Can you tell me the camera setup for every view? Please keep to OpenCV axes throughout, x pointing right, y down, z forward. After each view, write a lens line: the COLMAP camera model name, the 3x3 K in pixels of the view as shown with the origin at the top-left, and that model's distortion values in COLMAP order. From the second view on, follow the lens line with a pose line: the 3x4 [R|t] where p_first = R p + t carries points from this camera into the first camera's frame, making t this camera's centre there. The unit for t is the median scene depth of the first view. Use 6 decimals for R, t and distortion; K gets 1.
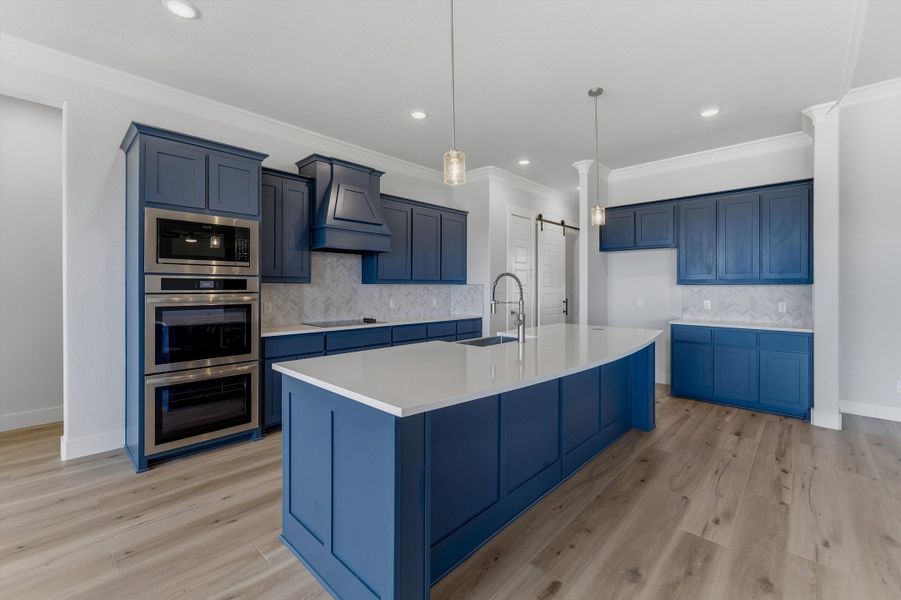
lens RADIAL K [[373.9, 0, 452.1], [0, 373.9, 290.6], [0, 0, 1]] dist [-0.003700, -0.000406]
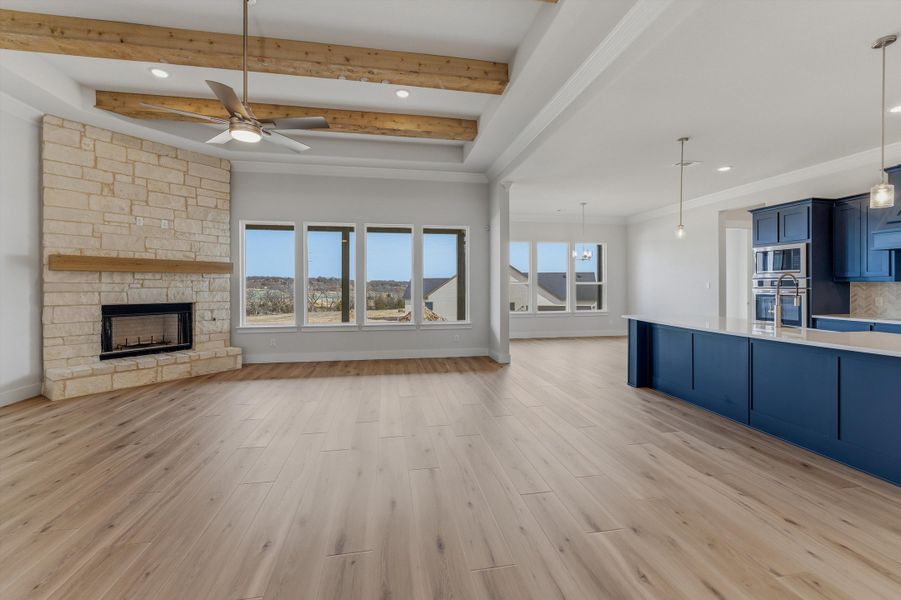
lens RADIAL K [[373.9, 0, 449.0], [0, 373.9, 290.8], [0, 0, 1]] dist [-0.003700, -0.000406]
pose [[-0.604595, 0.010015, -0.796470, 2.109617], [-0.004396, 0.999864, 0.015909, -0.004681], [0.796521, 0.013120, -0.604469, 0.974347]]
